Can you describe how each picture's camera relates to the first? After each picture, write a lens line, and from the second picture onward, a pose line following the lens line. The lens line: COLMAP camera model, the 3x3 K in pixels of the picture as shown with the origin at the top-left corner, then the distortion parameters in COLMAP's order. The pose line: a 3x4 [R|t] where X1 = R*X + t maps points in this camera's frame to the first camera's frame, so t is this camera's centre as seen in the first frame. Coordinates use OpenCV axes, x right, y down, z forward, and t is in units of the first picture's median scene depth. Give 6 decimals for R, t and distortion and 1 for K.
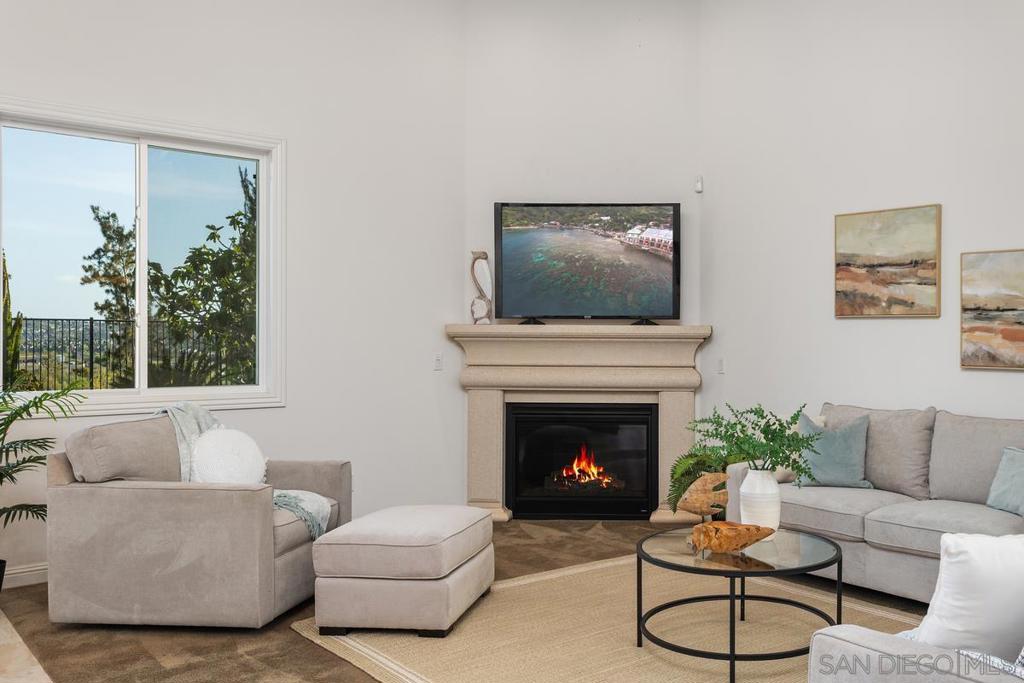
lens RADIAL K [[943.8, 0, 512.0], [0, 943.8, 341.5], [0, 0, 1]] dist [-0.119929, 0.001298]
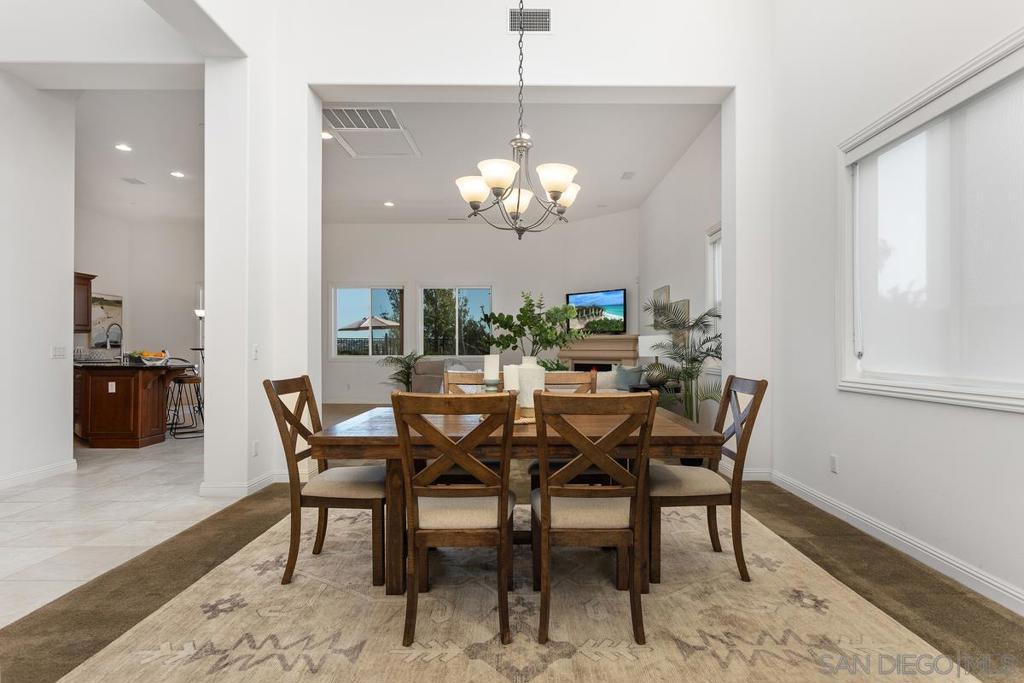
lens RADIAL K [[541.3, 0, 533.0], [0, 541.3, 346.4], [0, 0, 1]] dist [-0.000454, -0.000167]
pose [[0.780935, -0.006913, -0.624574, 1.229668], [-0.000569, 0.999930, -0.011779, 0.045154], [0.624612, 0.009554, 0.780877, -0.467774]]
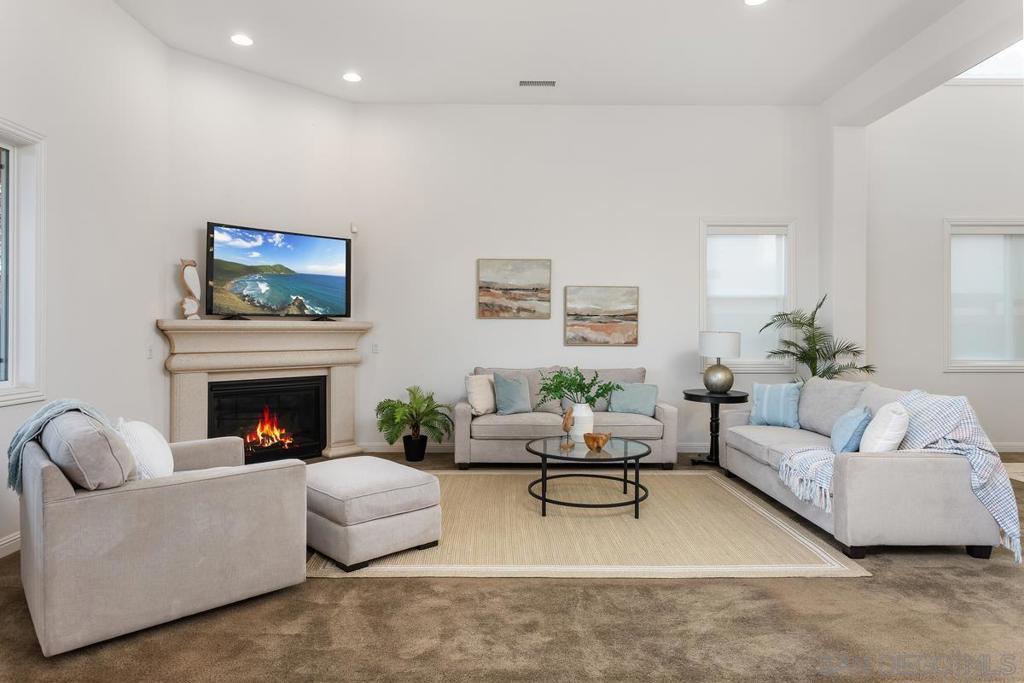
lens RADIAL K [[644.8, 0, 511.9], [0, 644.8, 326.6], [0, 0, 1]] dist [-0.002551, -0.000707]
pose [[0.629135, -0.001970, 0.777294, -0.545157], [0.006236, 0.999977, -0.002512, -0.006035], [-0.777271, 0.006428, 0.629133, 0.192203]]
